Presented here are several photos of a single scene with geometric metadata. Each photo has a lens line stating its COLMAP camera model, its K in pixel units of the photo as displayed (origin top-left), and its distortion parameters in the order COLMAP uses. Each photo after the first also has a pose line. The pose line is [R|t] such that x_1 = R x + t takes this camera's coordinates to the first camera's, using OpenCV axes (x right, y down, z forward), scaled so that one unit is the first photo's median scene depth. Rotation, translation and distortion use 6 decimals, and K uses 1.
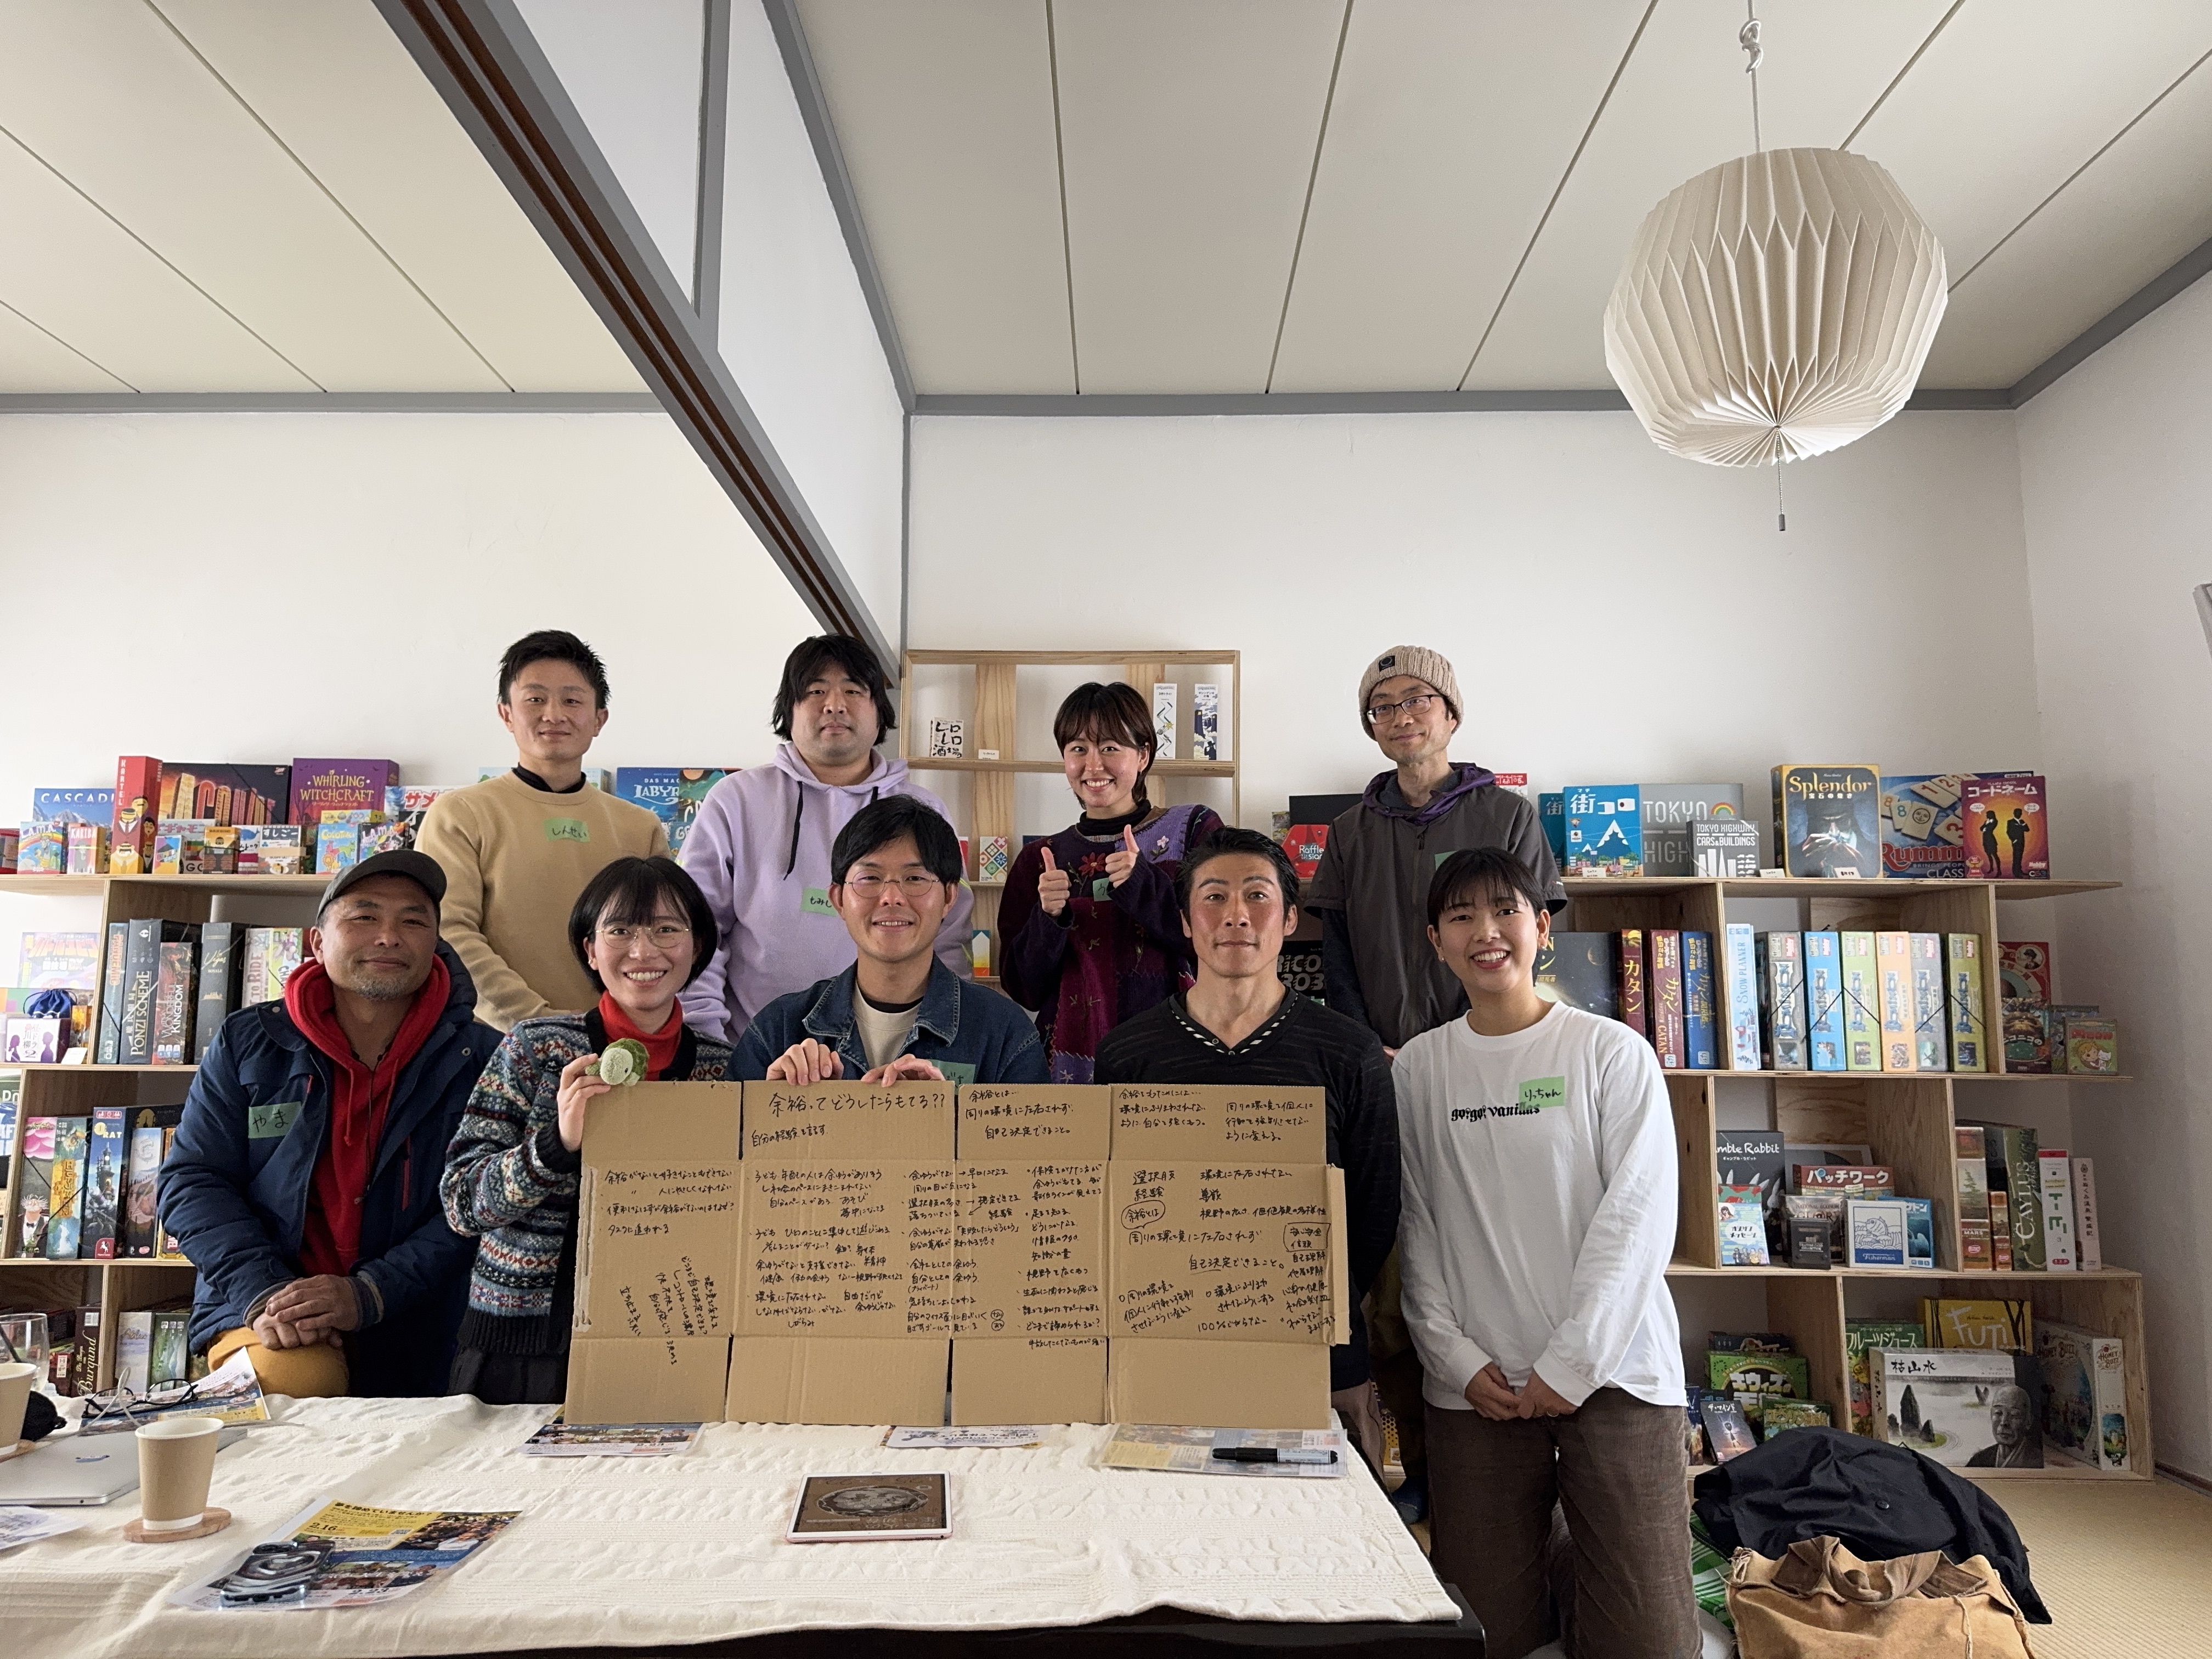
lens RADIAL K [[1570.6, 0, 1106.0], [0, 1570.6, 829.5], [0, 0, 1]] dist [0.067246, -0.078453]
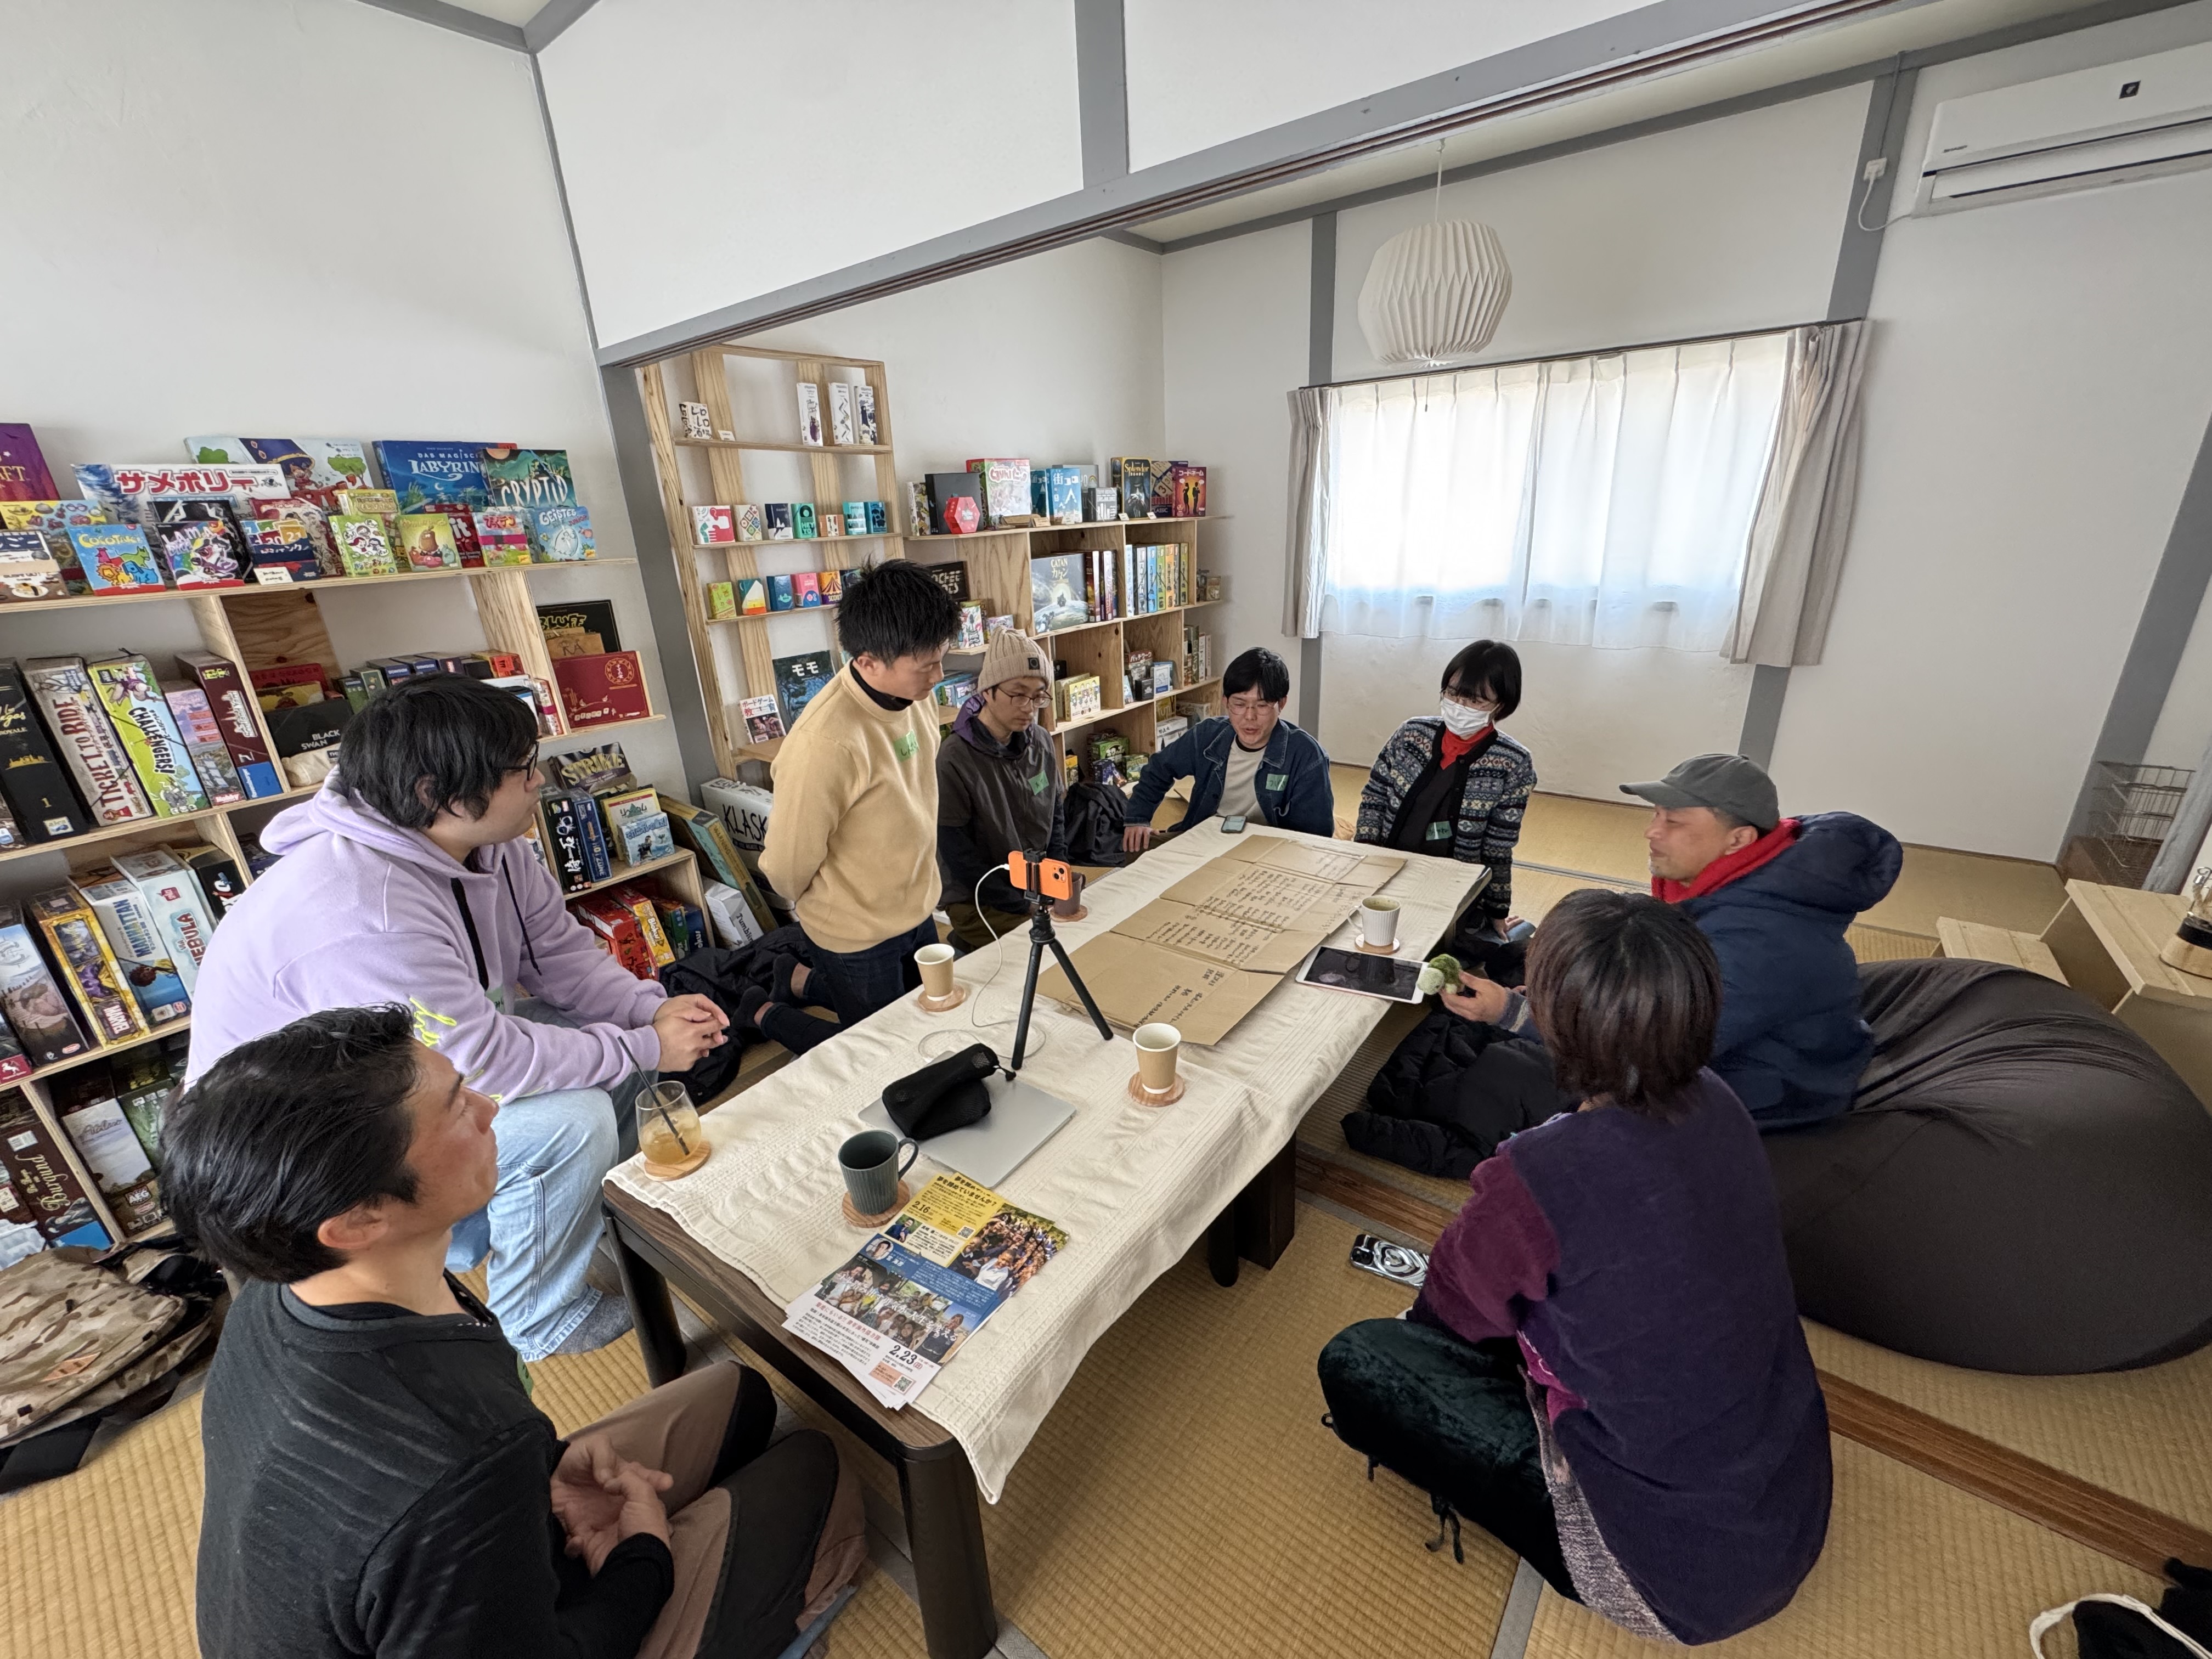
lens RADIAL K [[876.1, 0, 1106.0], [0, 876.1, 829.5], [0, 0, 1]] dist [-0.000875, -0.000073]
pose [[0.599592, -0.306609, 0.739243, -0.570996], [-0.059464, 0.904079, 0.423208, -0.086098], [-0.798094, -0.297710, 0.523846, 0.314522]]
